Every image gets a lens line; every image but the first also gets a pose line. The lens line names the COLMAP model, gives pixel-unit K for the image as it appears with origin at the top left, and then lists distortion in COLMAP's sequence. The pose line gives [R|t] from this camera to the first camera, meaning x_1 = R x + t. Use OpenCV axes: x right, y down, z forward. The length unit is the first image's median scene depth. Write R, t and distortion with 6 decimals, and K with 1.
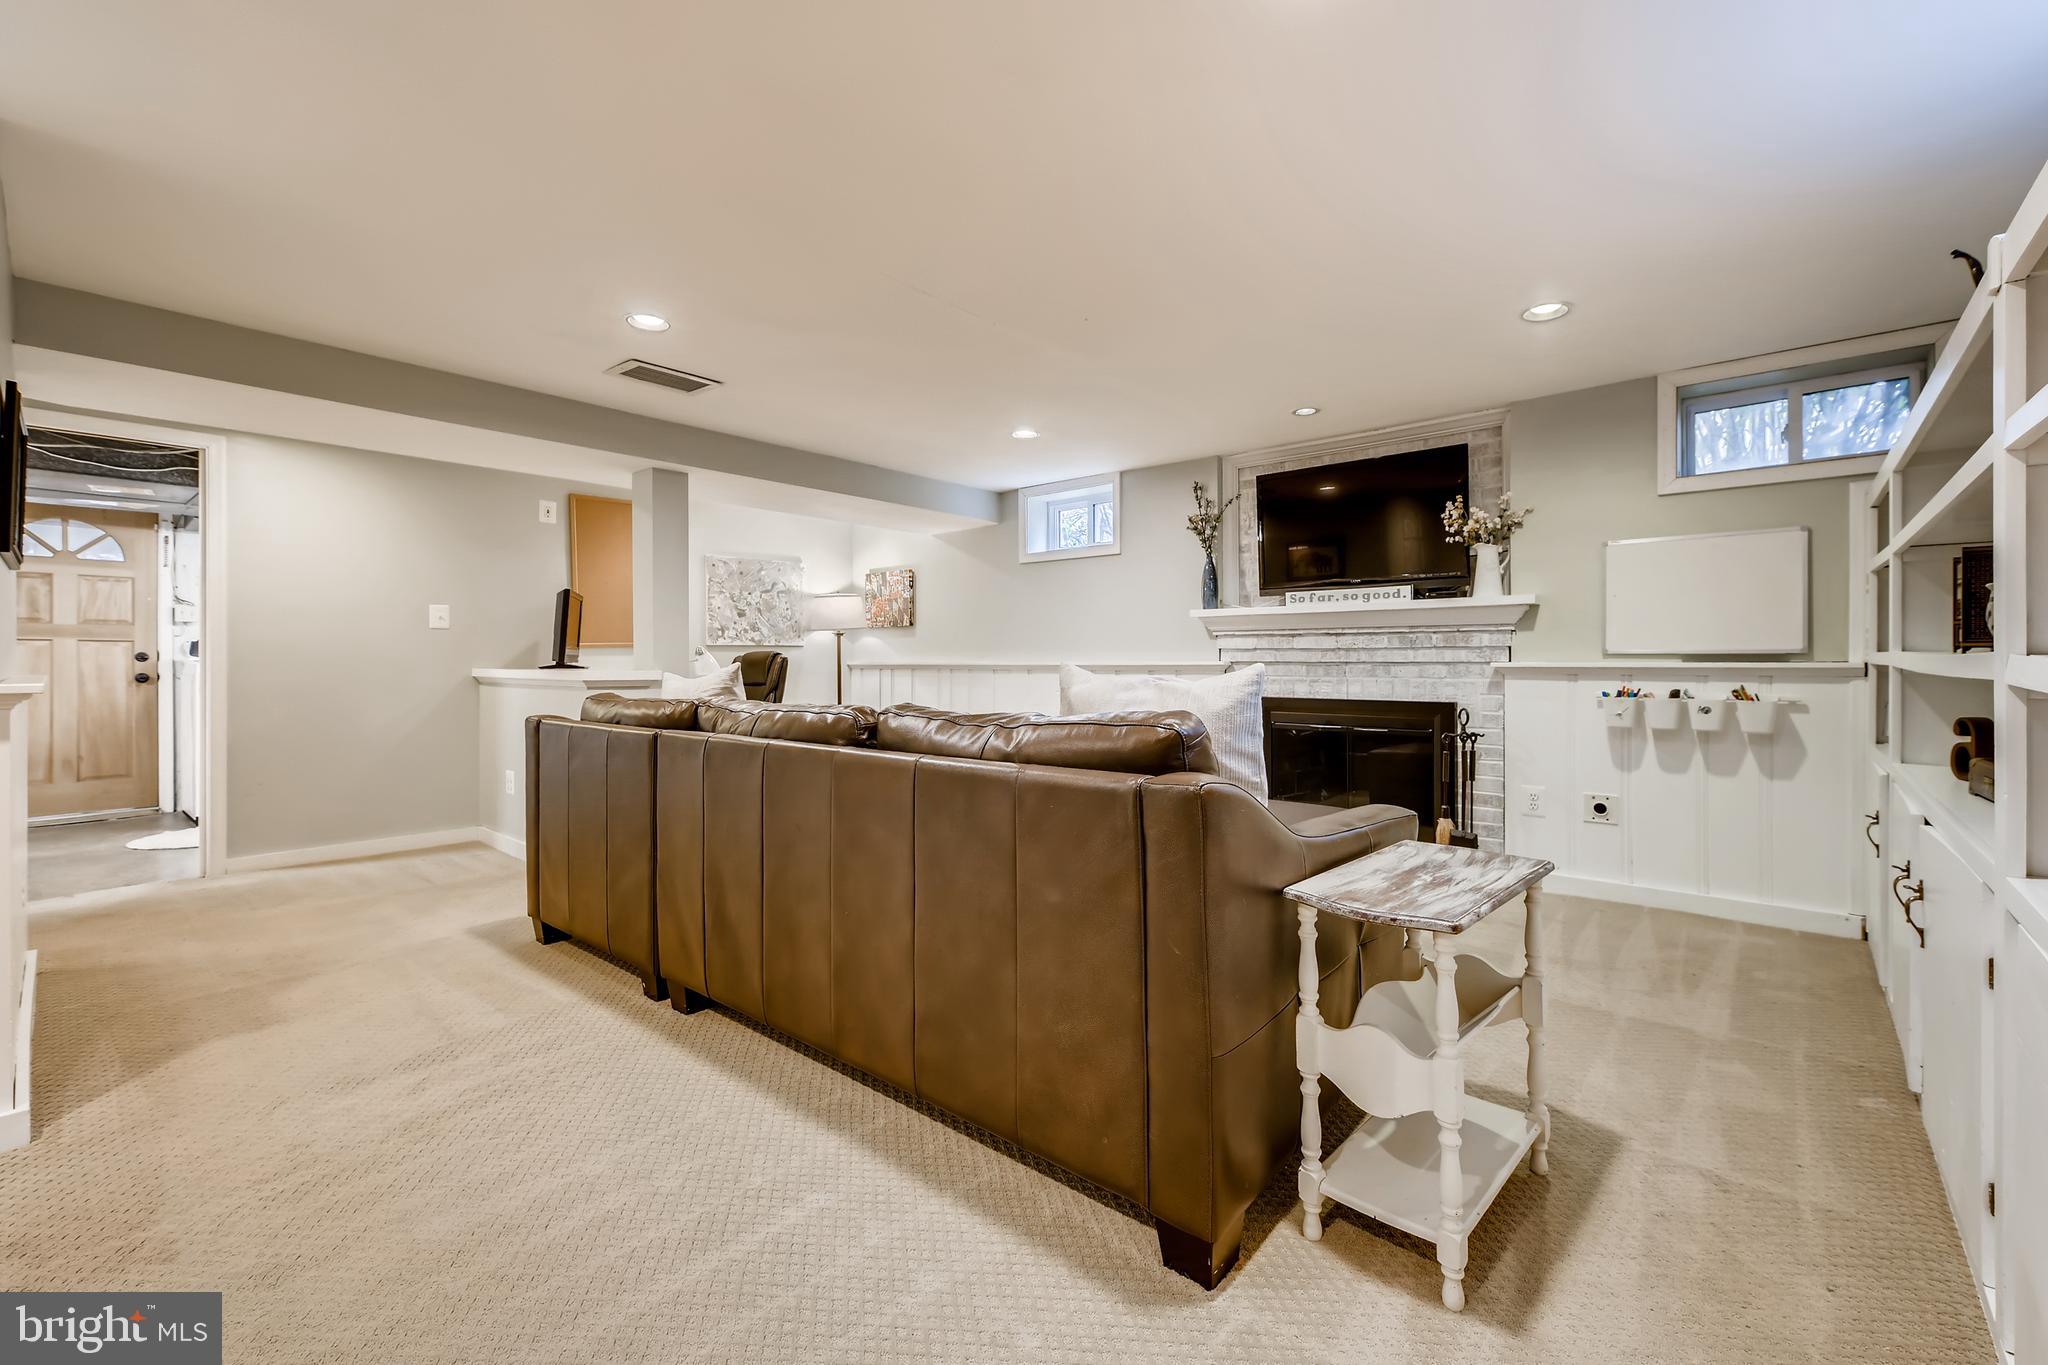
lens RADIAL K [[834.2, 0, 1025.3], [0, 834.2, 671.4], [0, 0, 1]] dist [0.011374, -0.004685]
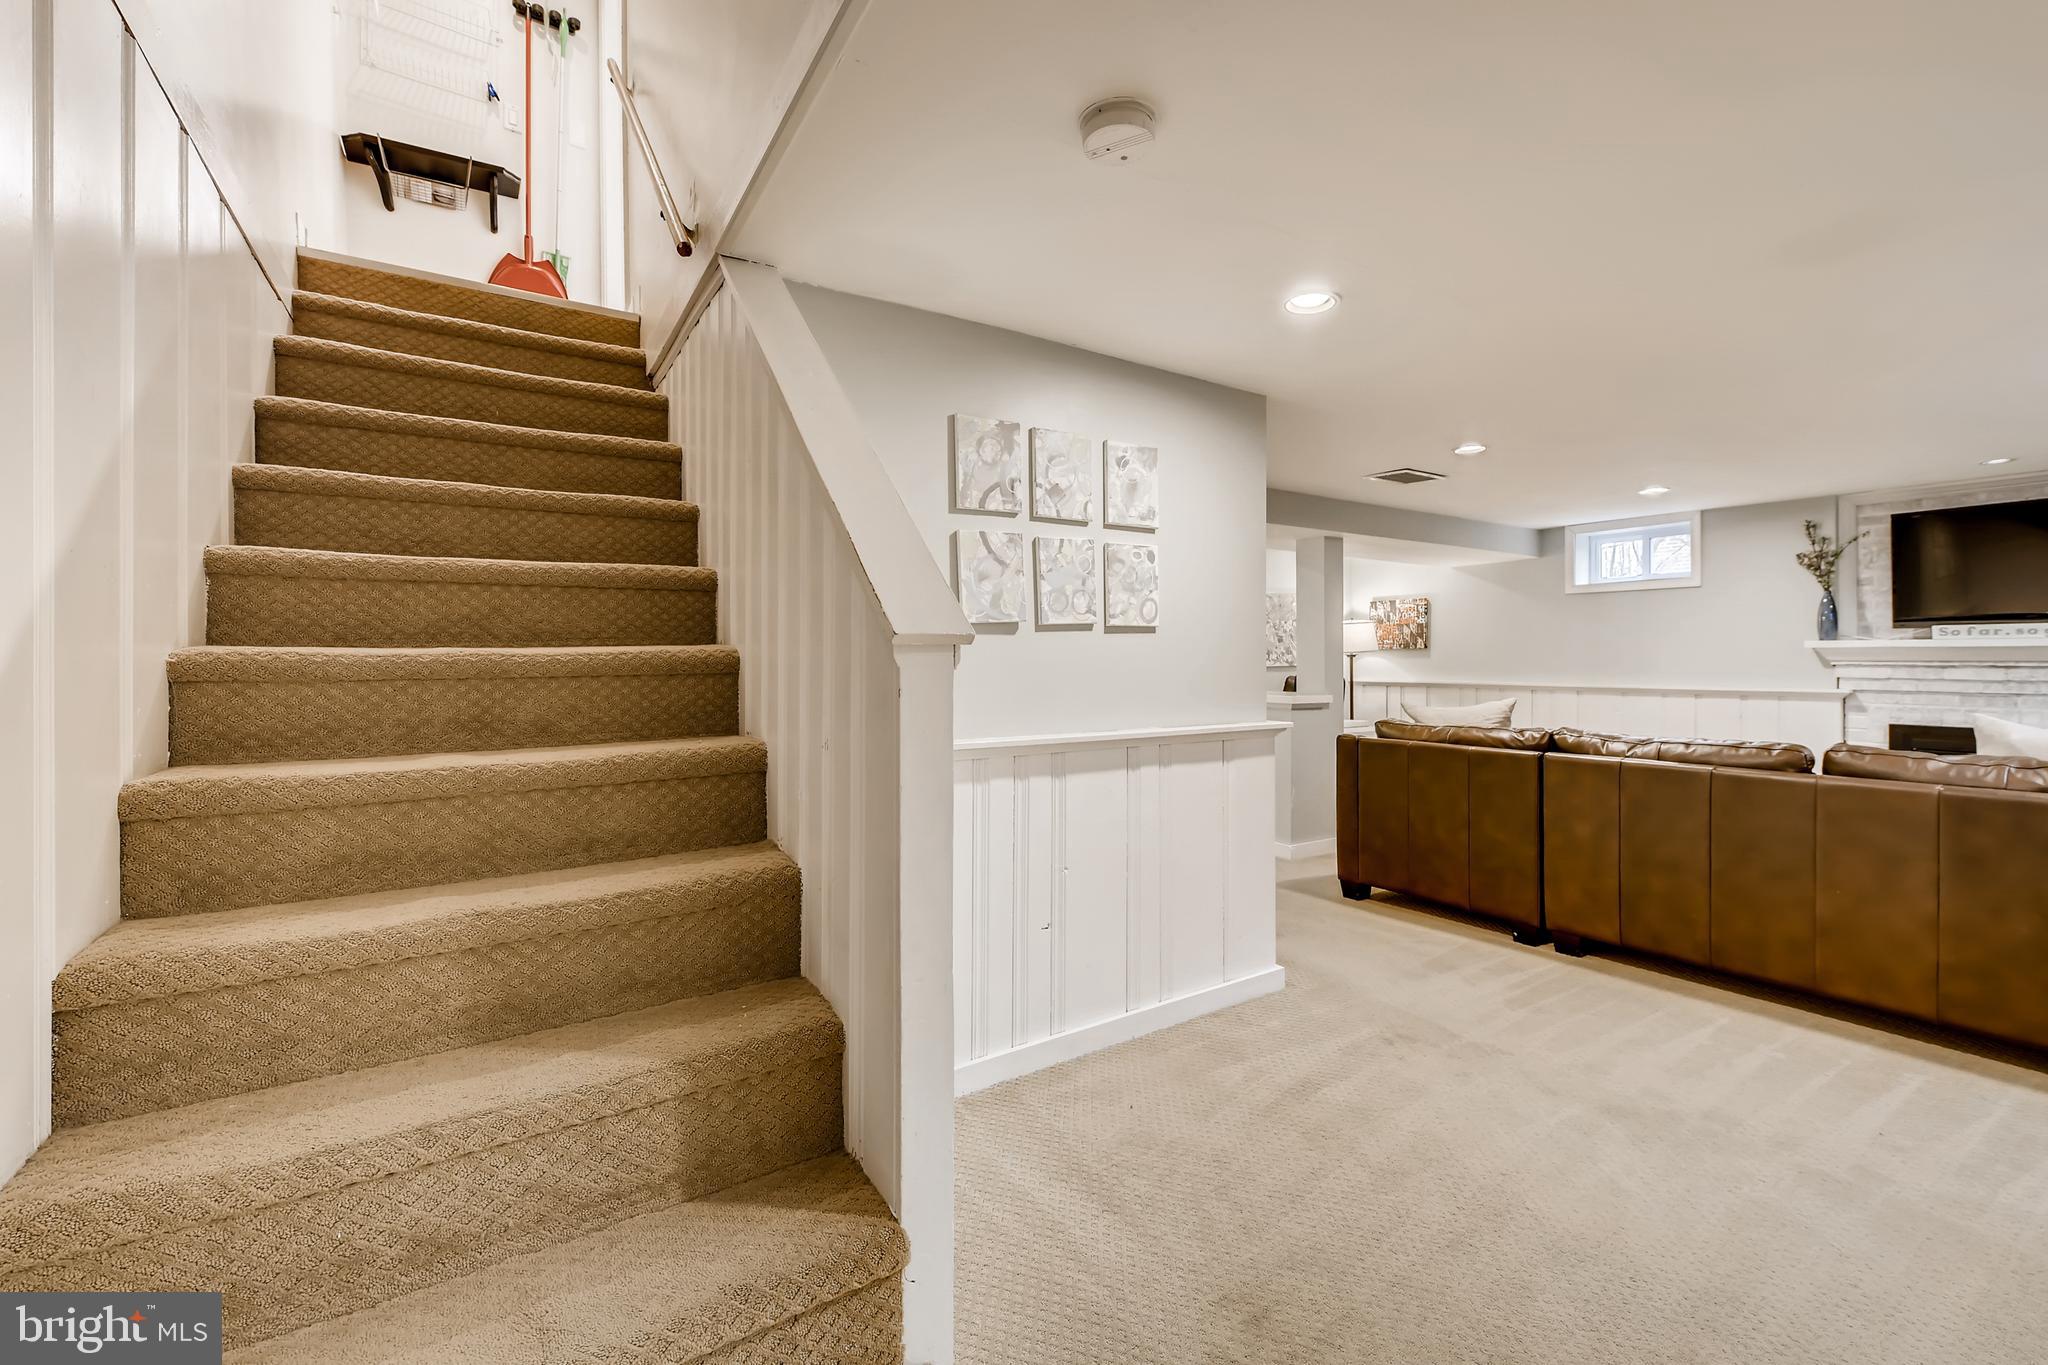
lens RADIAL K [[834.2, 0, 1026.2], [0, 834.2, 664.0], [0, 0, 1]] dist [0.011374, -0.004685]
pose [[0.961346, 0.002172, -0.275334, -0.461674], [-0.003828, 0.999978, -0.005480, -0.034415], [0.275316, 0.006322, 0.961333, -0.304677]]
